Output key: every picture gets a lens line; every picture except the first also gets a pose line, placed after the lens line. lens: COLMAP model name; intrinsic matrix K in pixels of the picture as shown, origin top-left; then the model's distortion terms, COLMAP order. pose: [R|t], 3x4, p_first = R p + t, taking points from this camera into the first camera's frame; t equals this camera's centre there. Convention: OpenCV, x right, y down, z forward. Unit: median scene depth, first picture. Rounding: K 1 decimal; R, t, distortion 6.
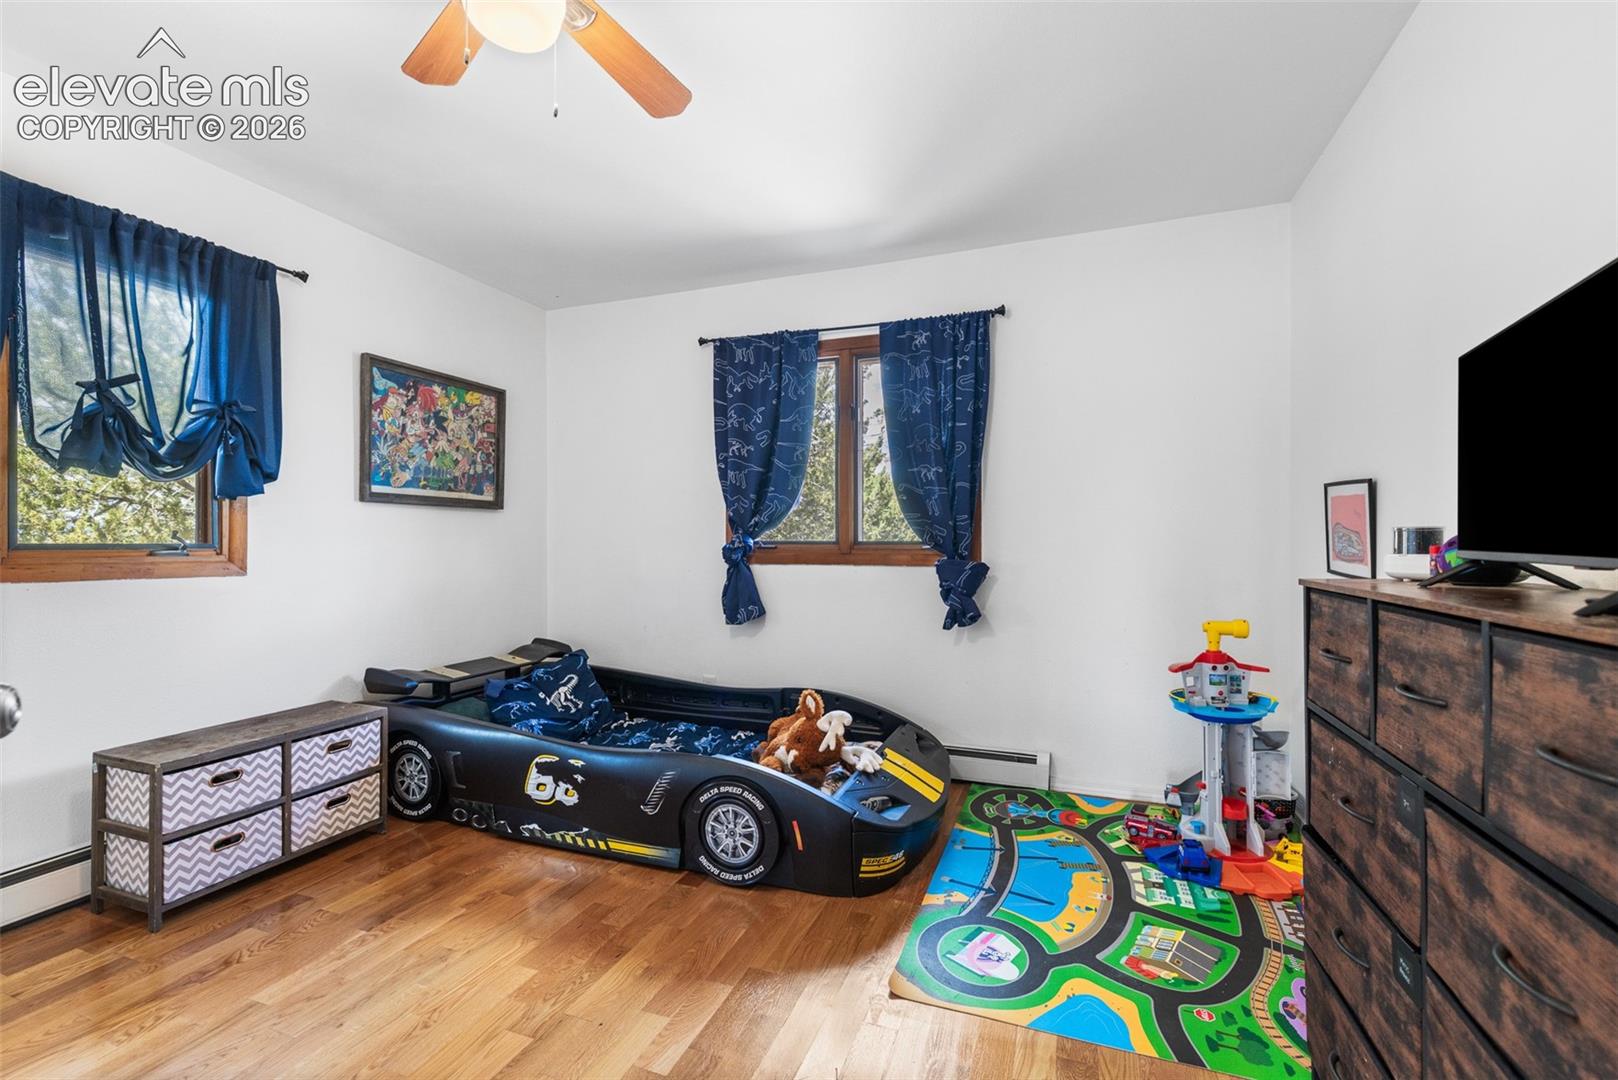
lens RADIAL K [[711.2, 0, 803.5], [0, 711.2, 538.7], [0, 0, 1]] dist [-0.001529, -0.000207]
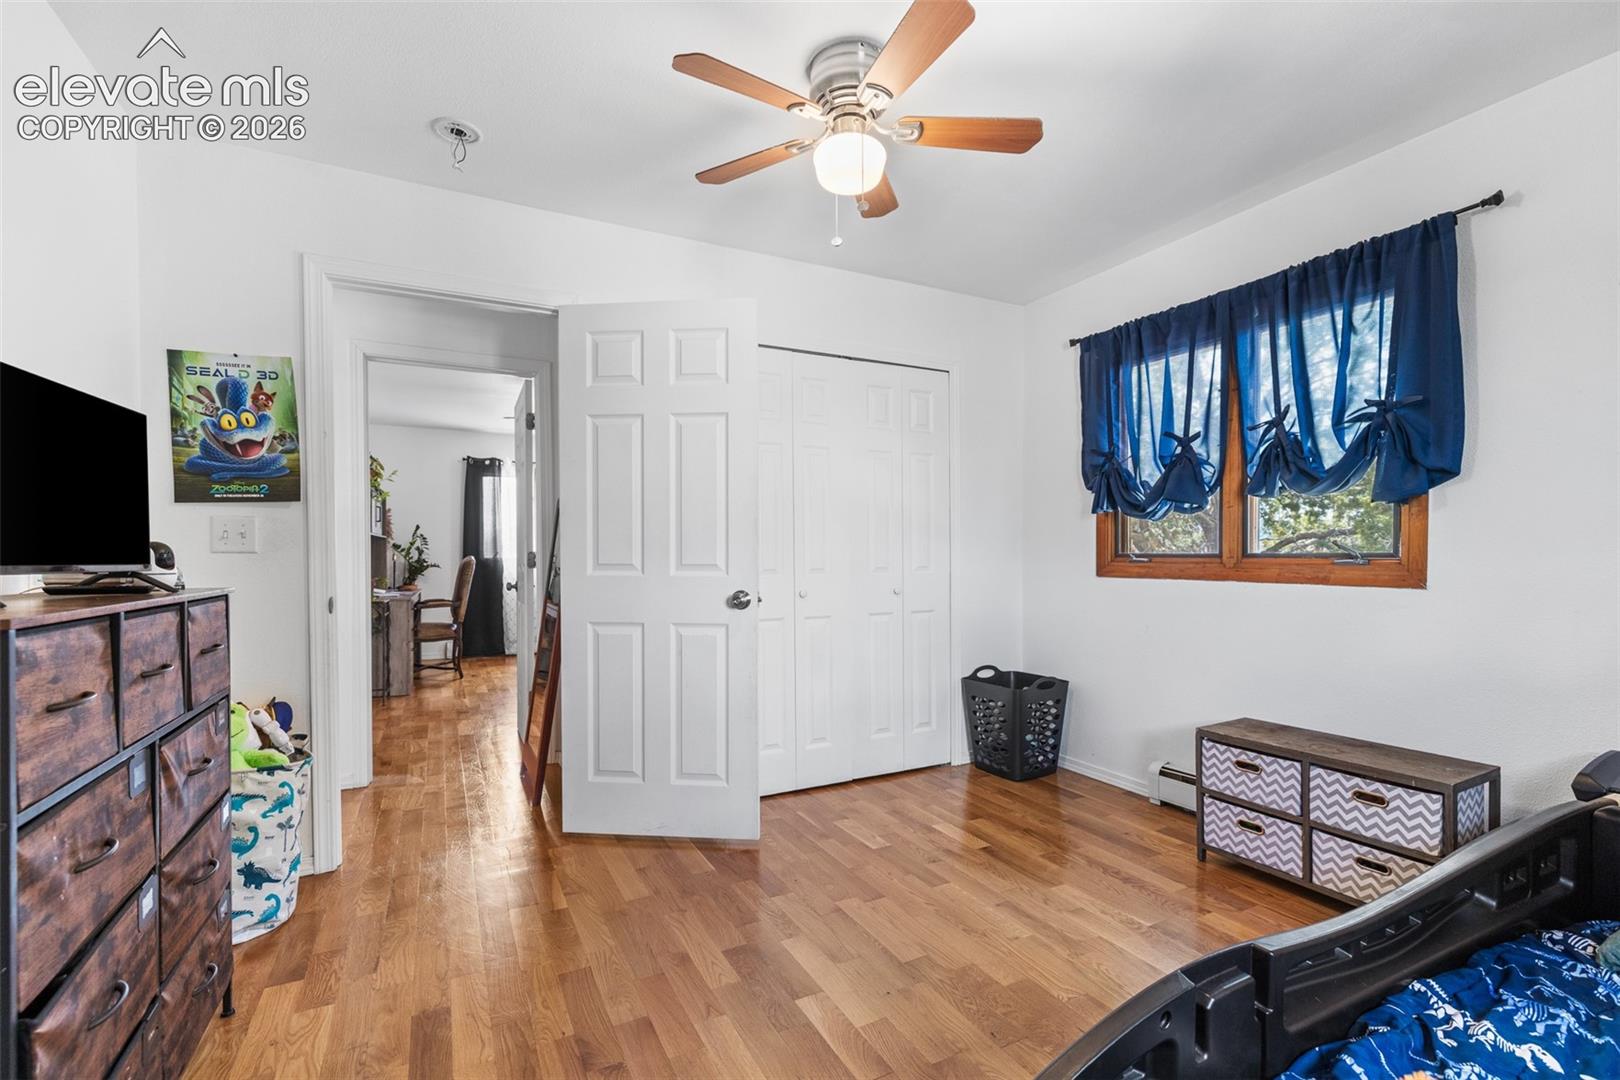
lens RADIAL K [[712.0, 0, 801.8], [0, 712.0, 562.1], [0, 0, 1]] dist [-0.001529, -0.000207]
pose [[-0.674705, 0.009528, -0.738026, 0.430237], [0.007811, 0.999953, 0.005768, 0.008887], [0.738046, -0.001873, -0.674748, 1.162084]]
